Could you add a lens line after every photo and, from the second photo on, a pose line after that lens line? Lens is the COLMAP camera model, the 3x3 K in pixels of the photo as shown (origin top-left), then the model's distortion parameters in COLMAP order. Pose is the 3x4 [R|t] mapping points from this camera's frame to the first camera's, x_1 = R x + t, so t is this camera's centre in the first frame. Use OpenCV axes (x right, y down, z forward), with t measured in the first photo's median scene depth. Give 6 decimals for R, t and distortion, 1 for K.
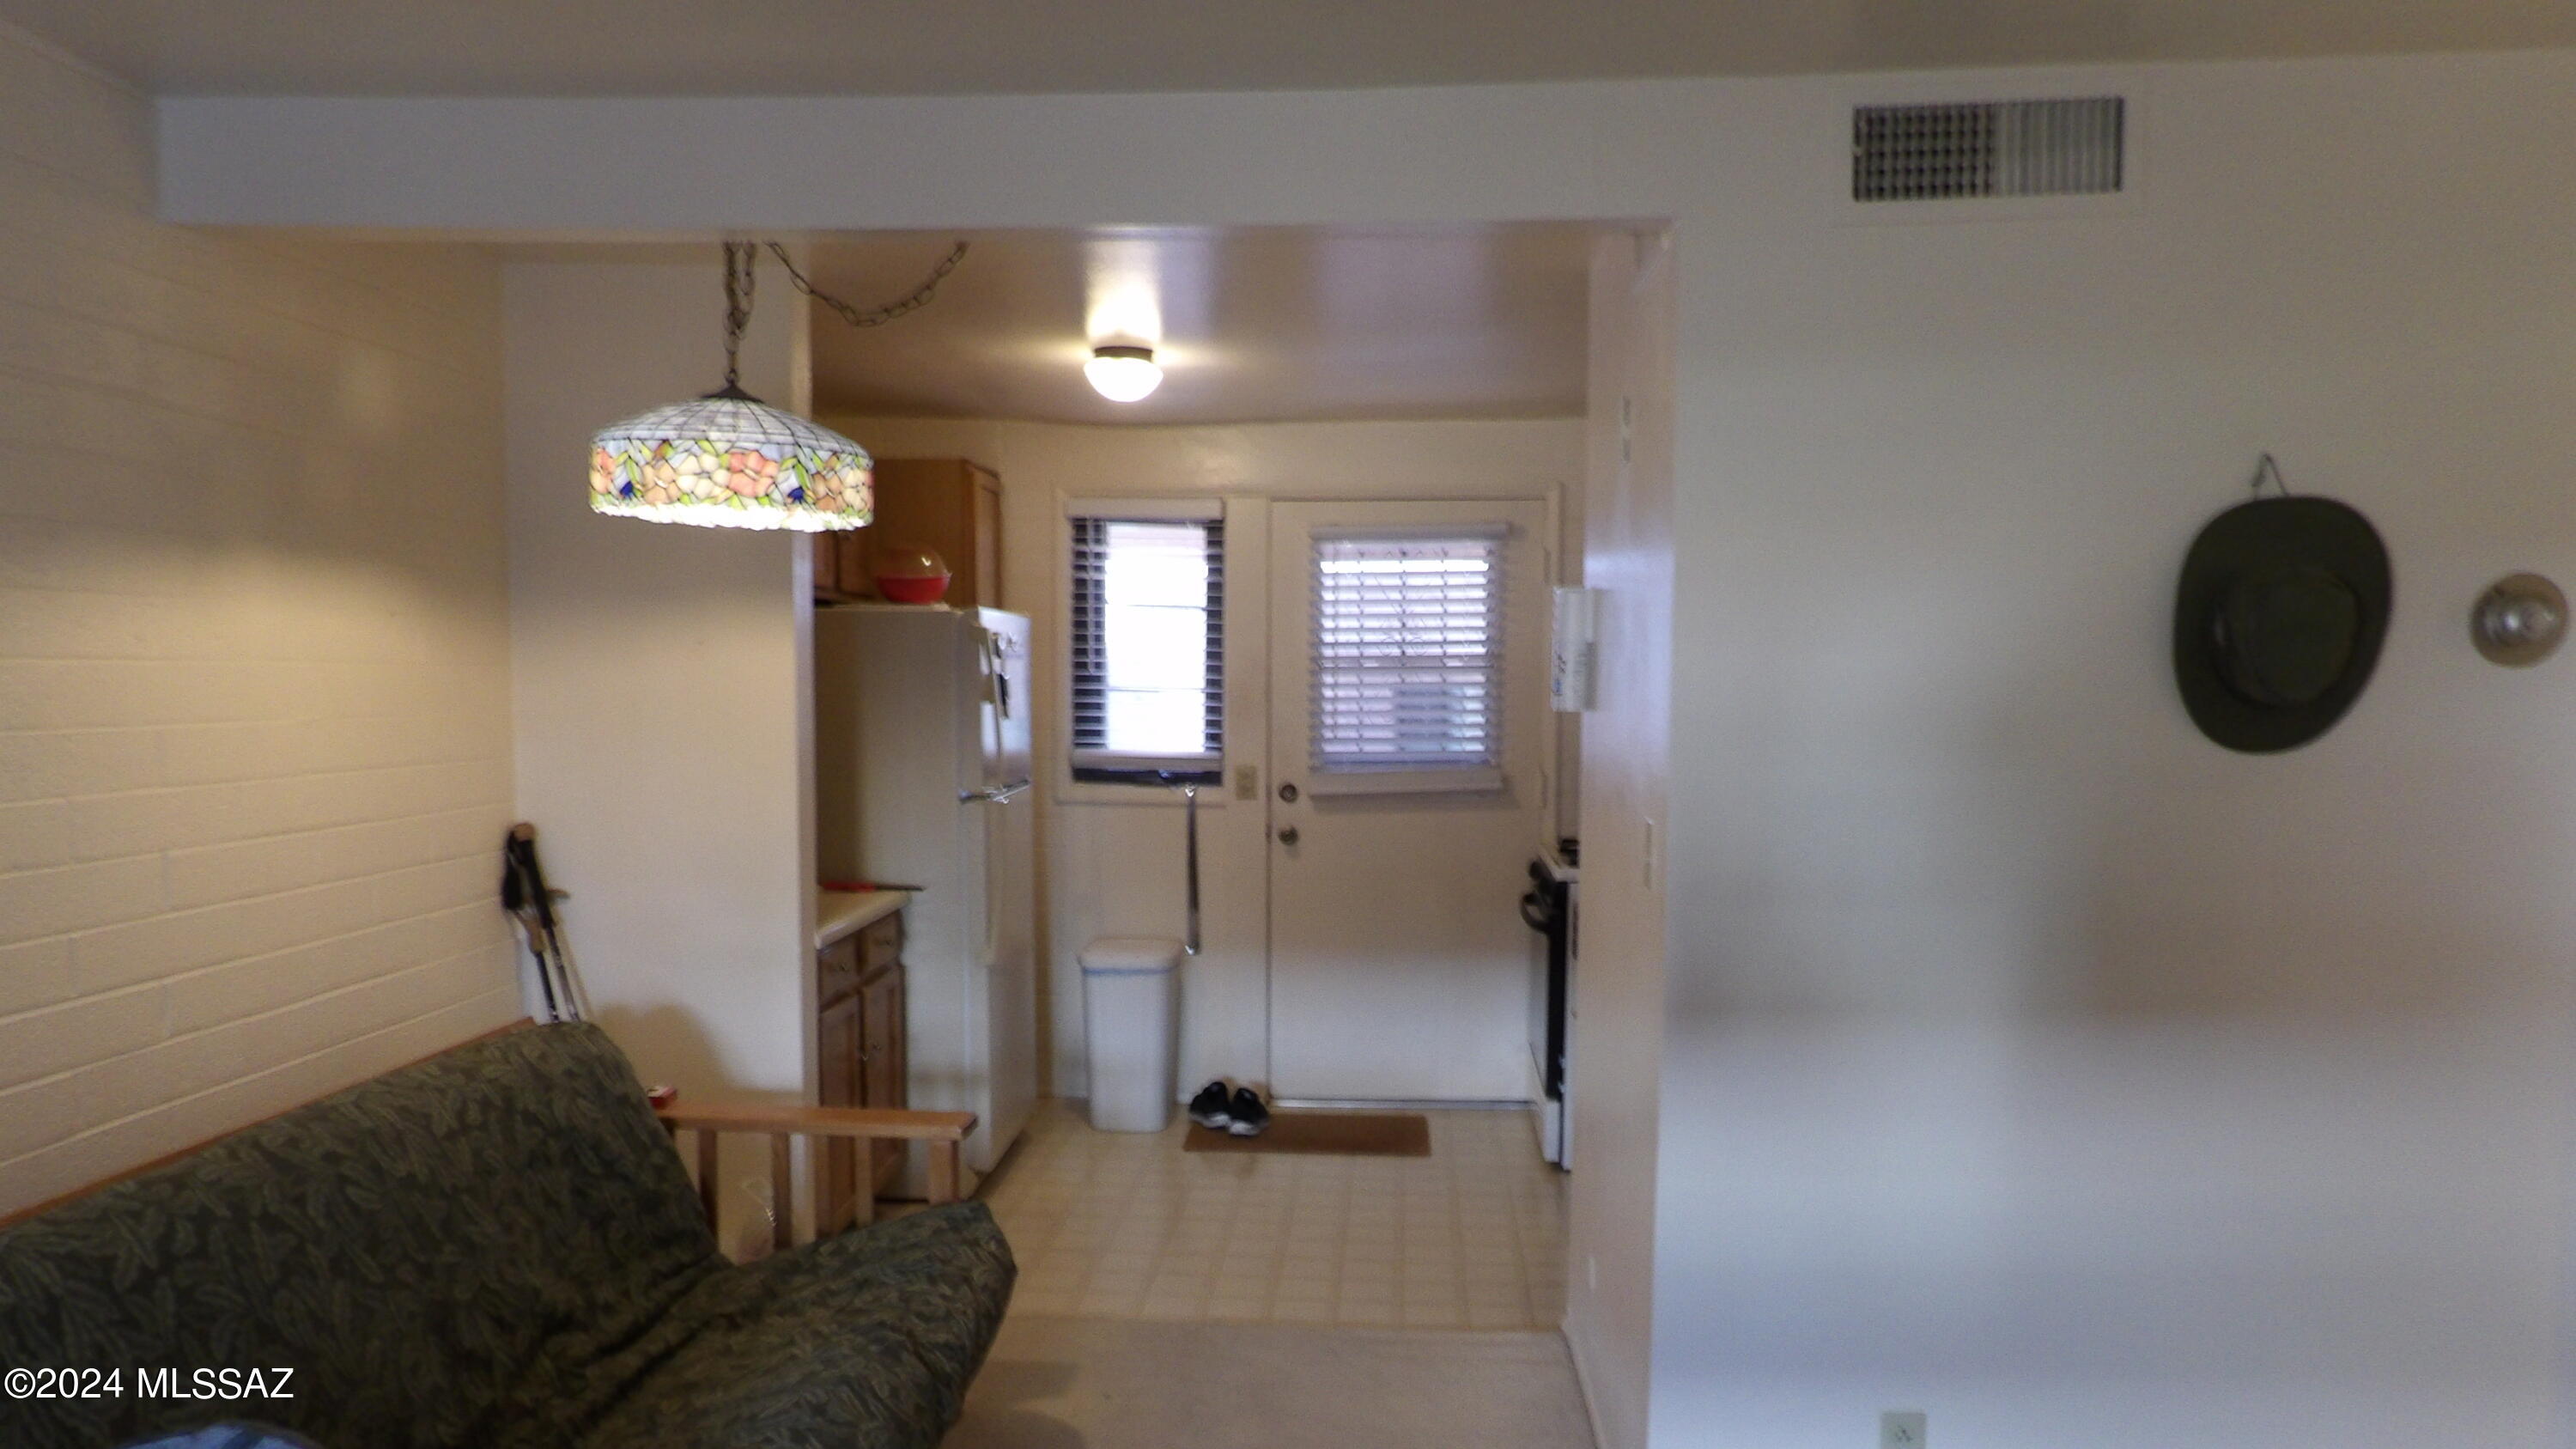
lens RADIAL K [[1850.8, 0, 1297.6], [0, 1850.8, 920.2], [0, 0, 1]] dist [-0.004489, -0.012959]
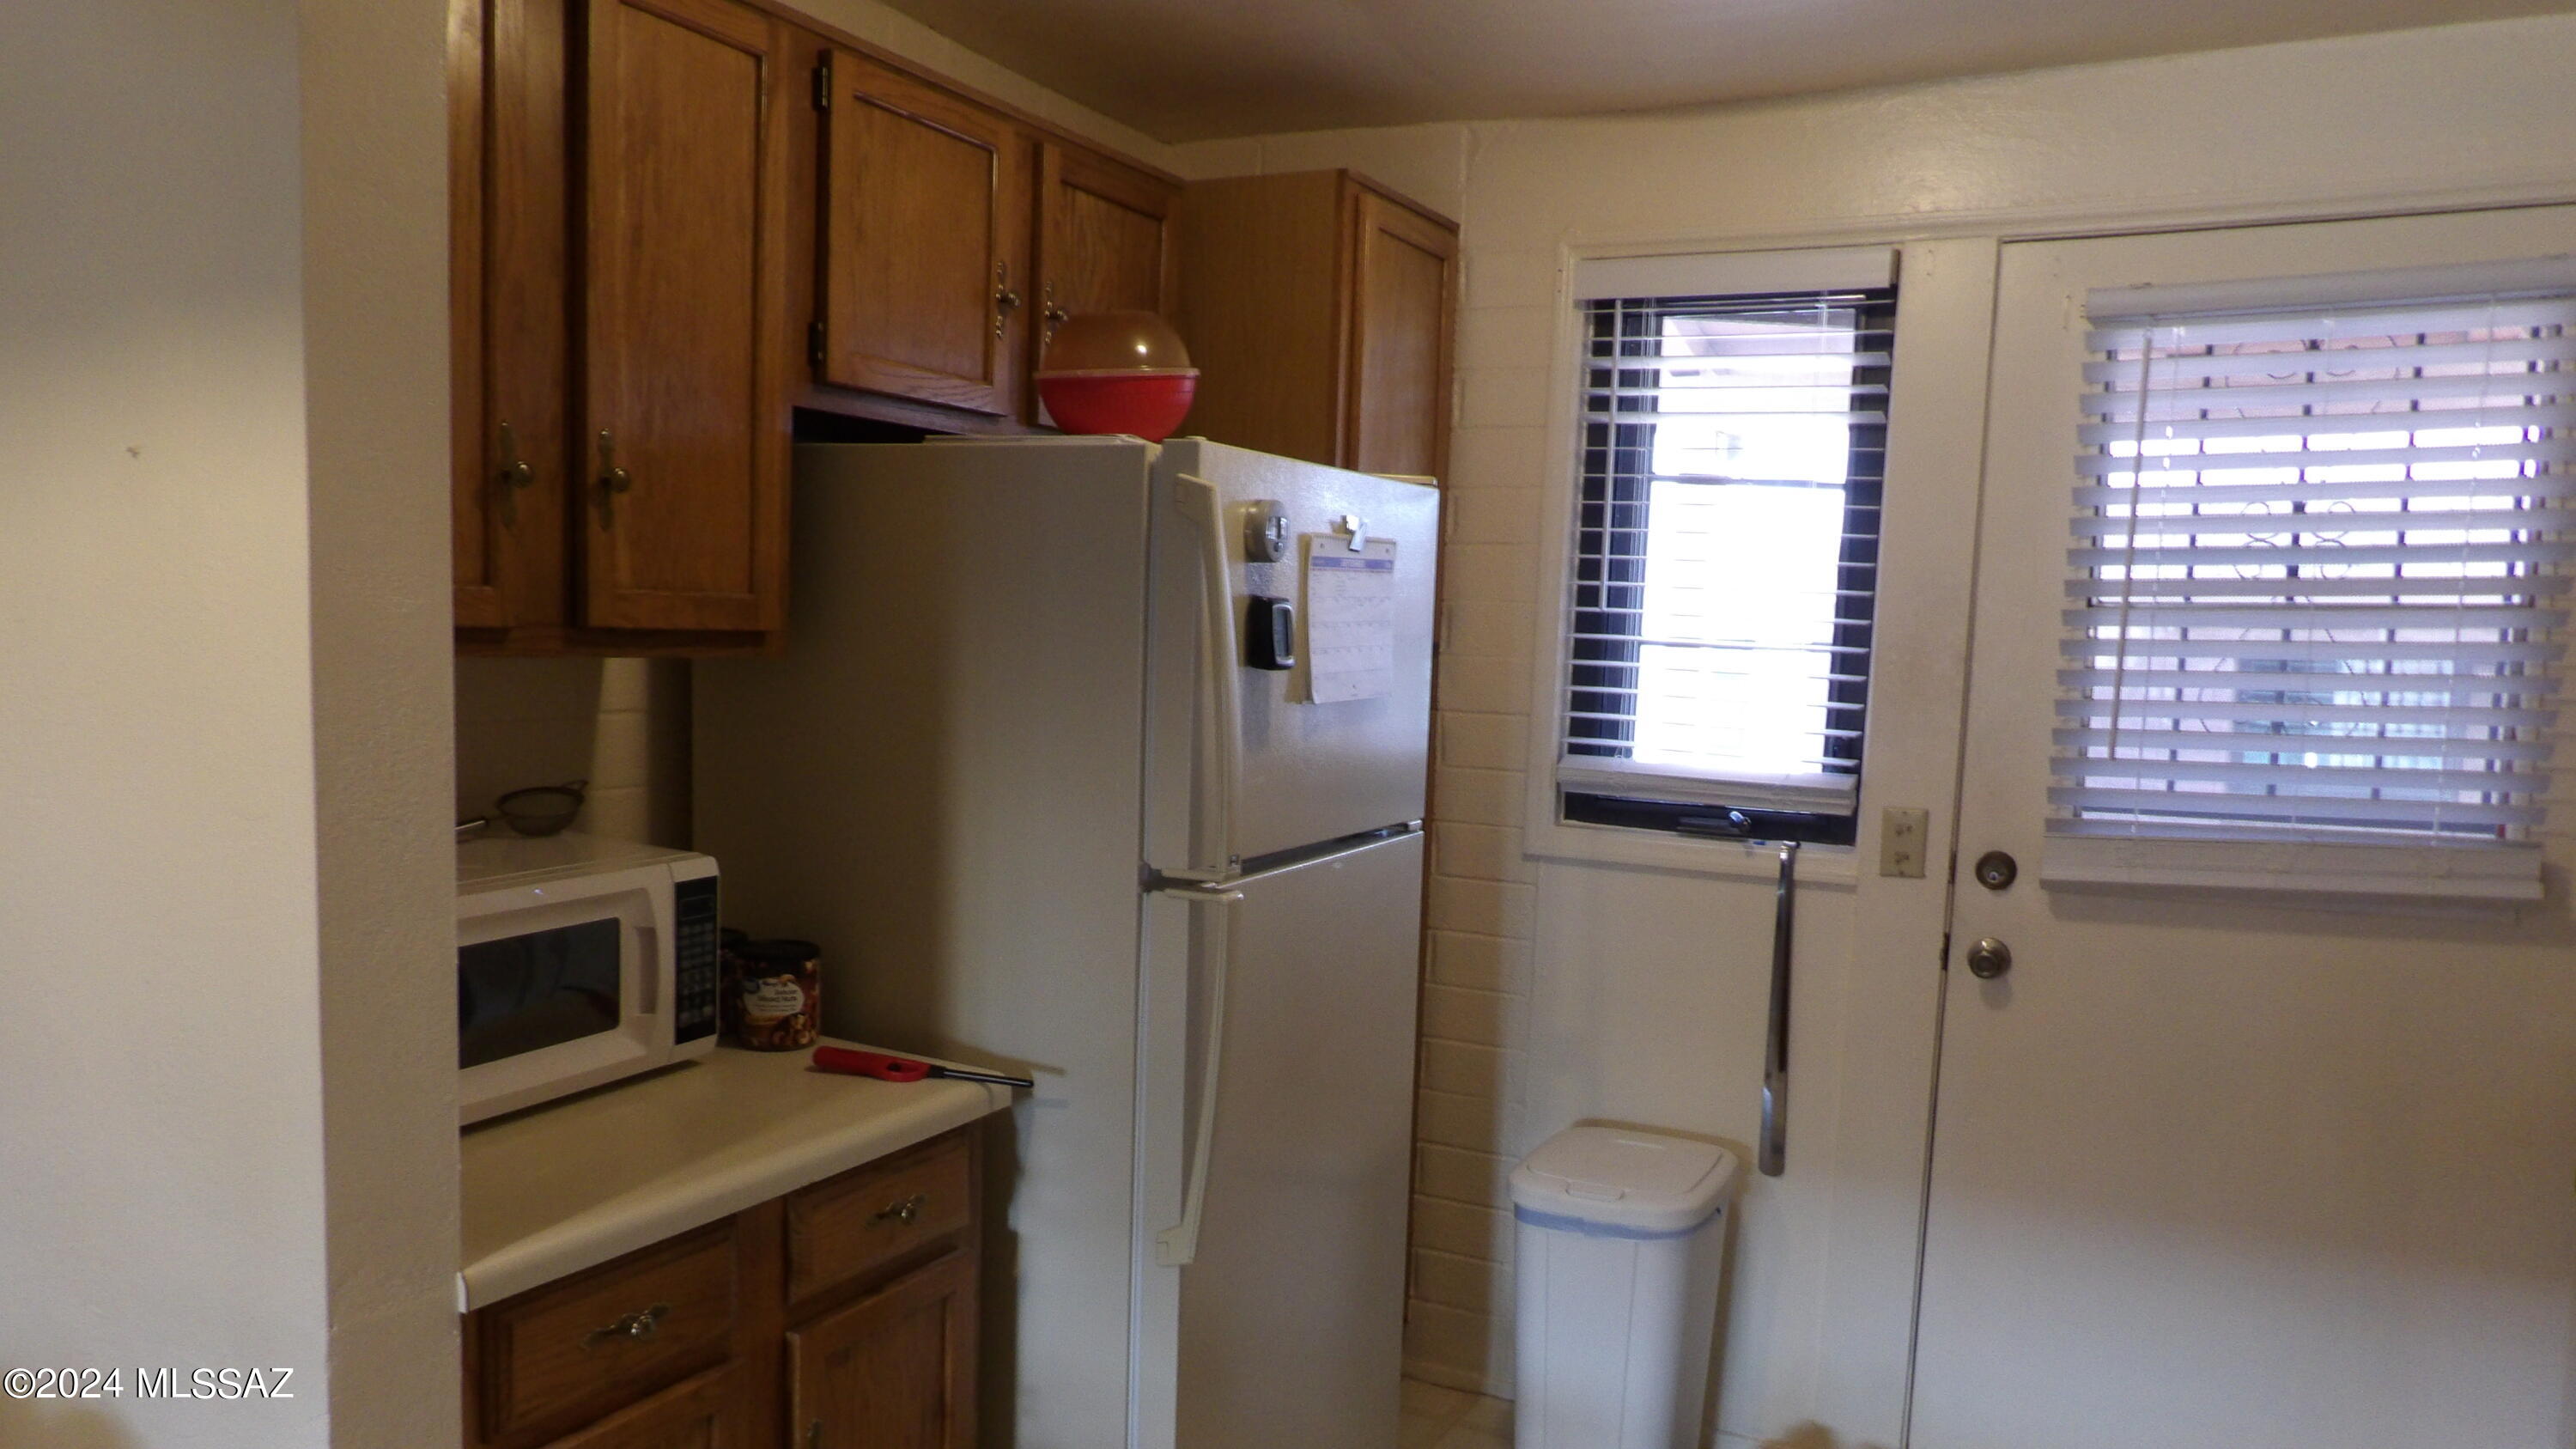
lens RADIAL K [[1850.8, 0, 1289.1], [0, 1850.8, 914.3], [0, 0, 1]] dist [-0.004489, -0.012959]
pose [[0.913047, 0.082356, -0.399453, 0.020083], [-0.076427, 0.996600, 0.030778, -0.059854], [0.400630, 0.002427, 0.916237, 0.503415]]
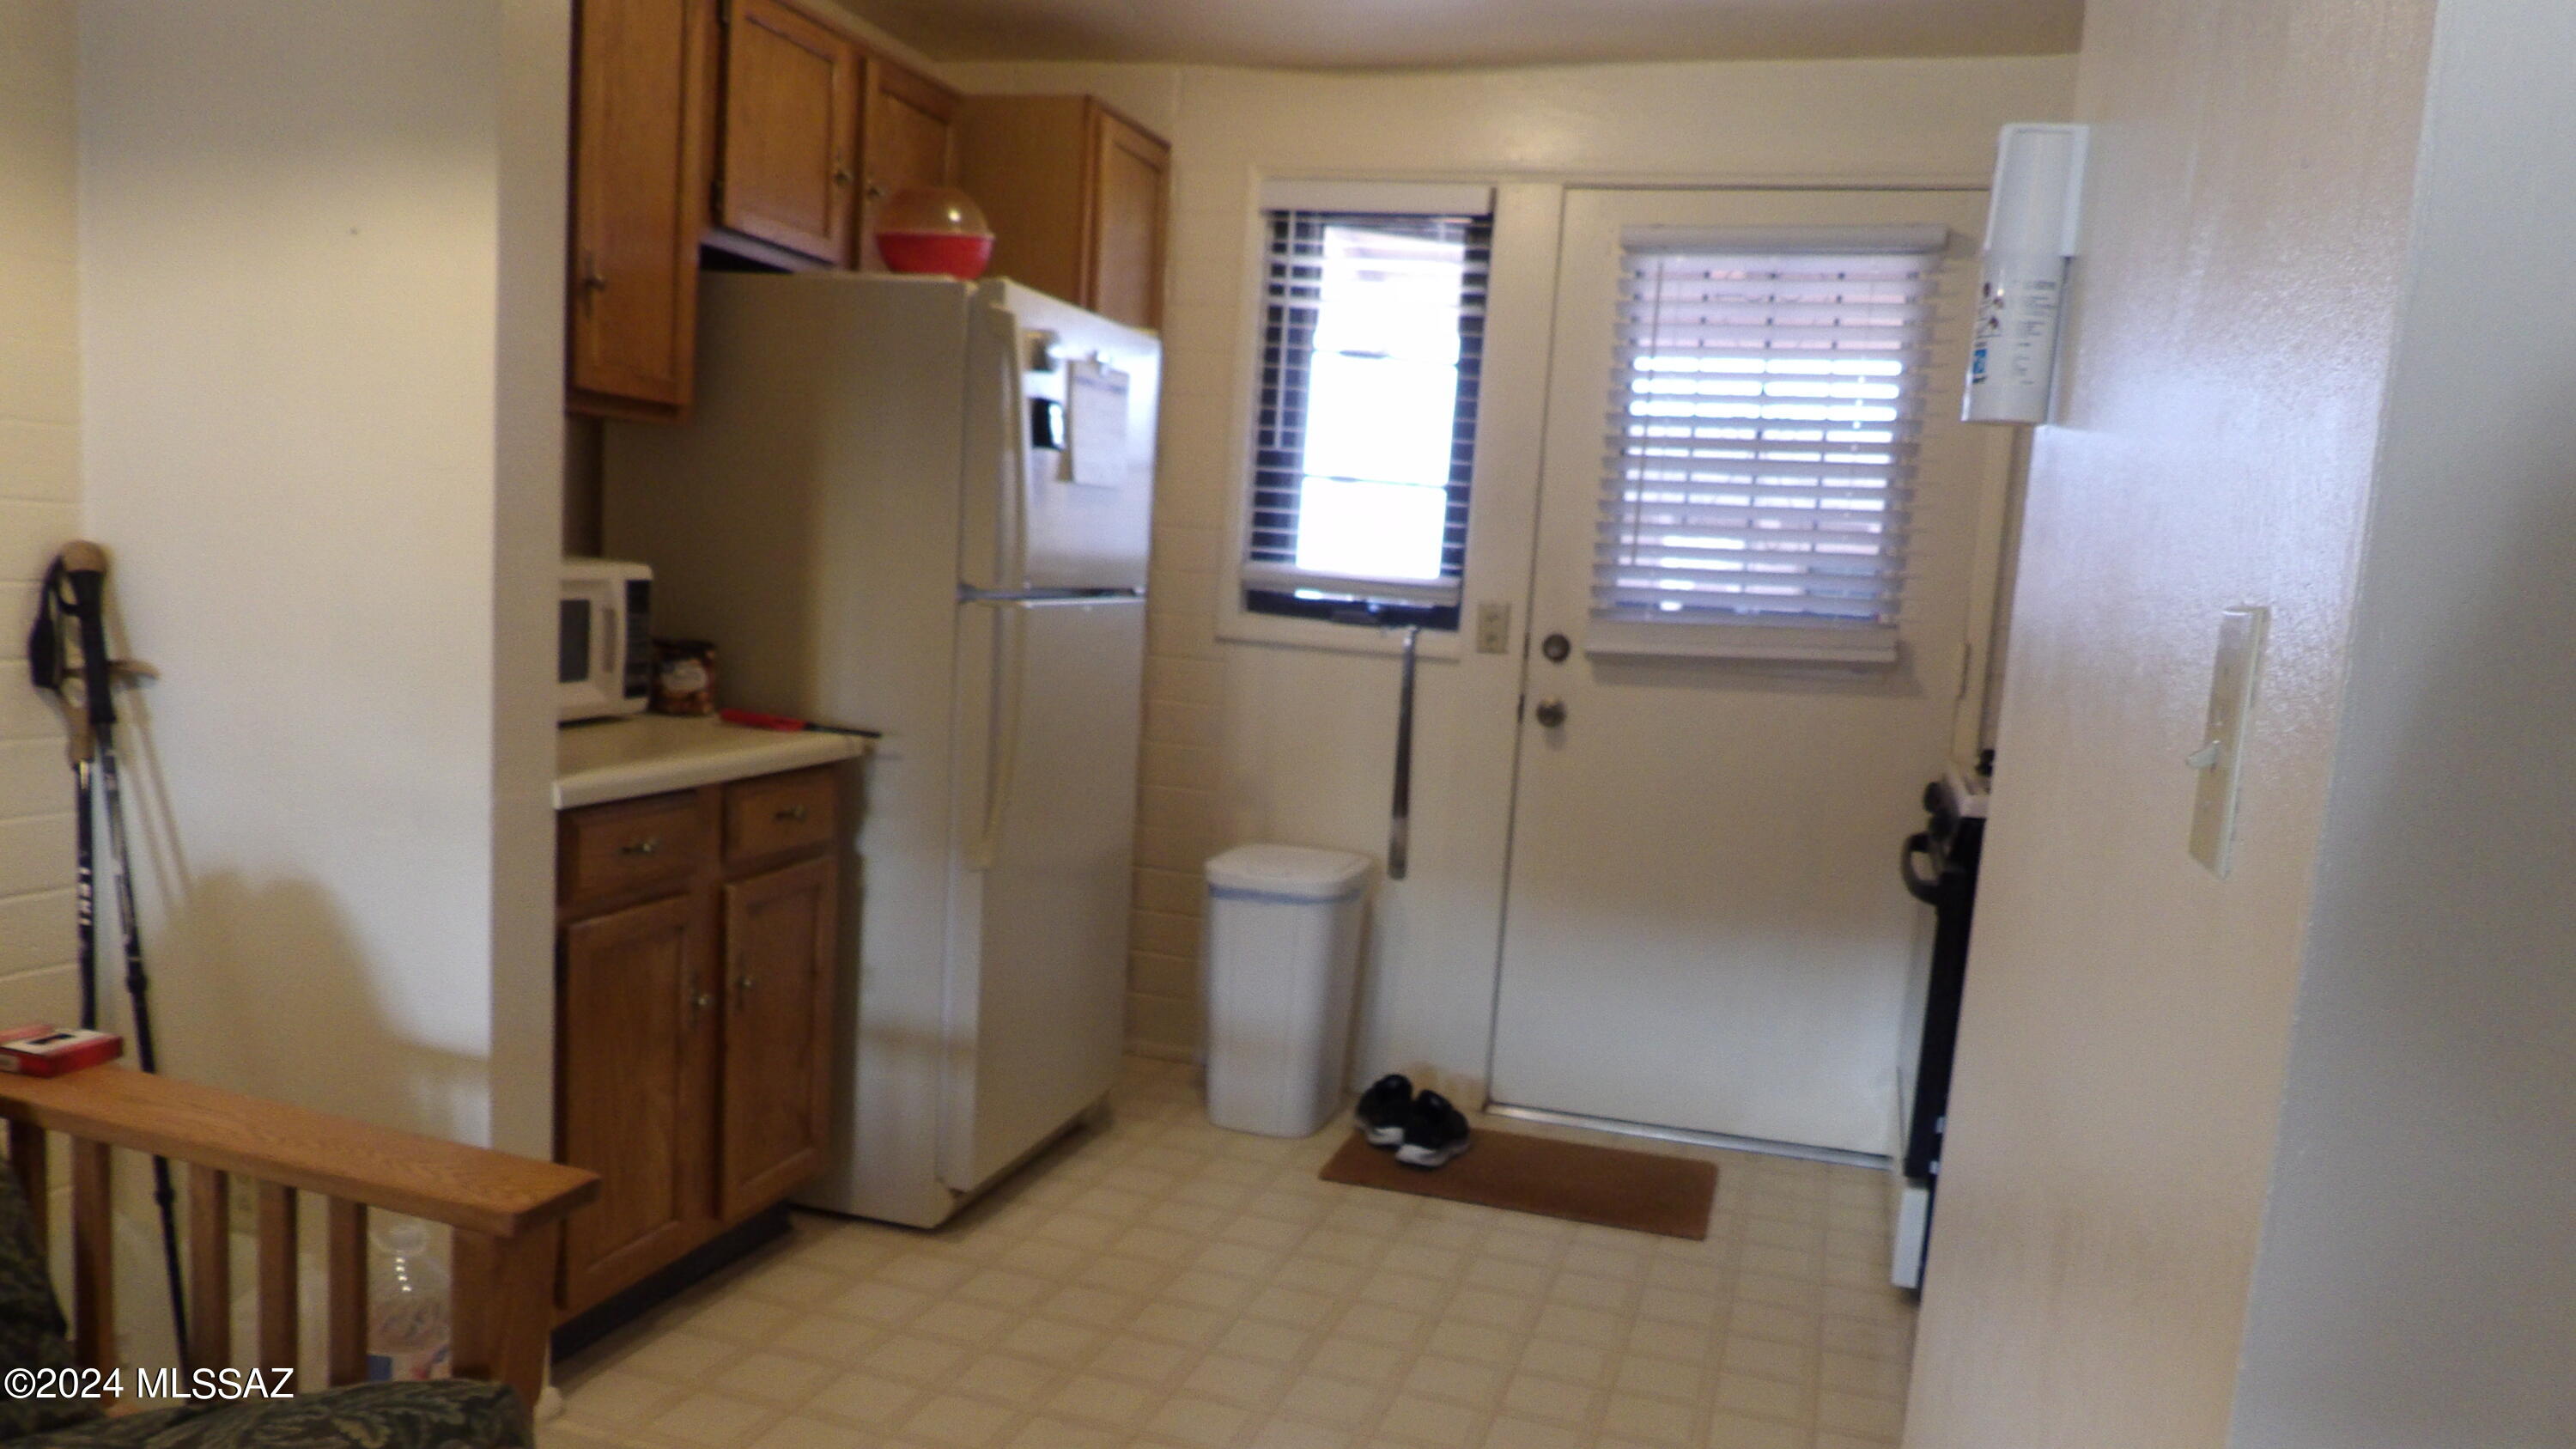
lens RADIAL K [[1850.8, 0, 1276.6], [0, 1850.8, 911.4], [0, 0, 1]] dist [-0.004489, -0.012959]
pose [[0.967839, 0.101981, -0.229974, 0.060380], [-0.092065, 0.994316, 0.053470, -0.002365], [0.234120, -0.030578, 0.971727, 0.344462]]
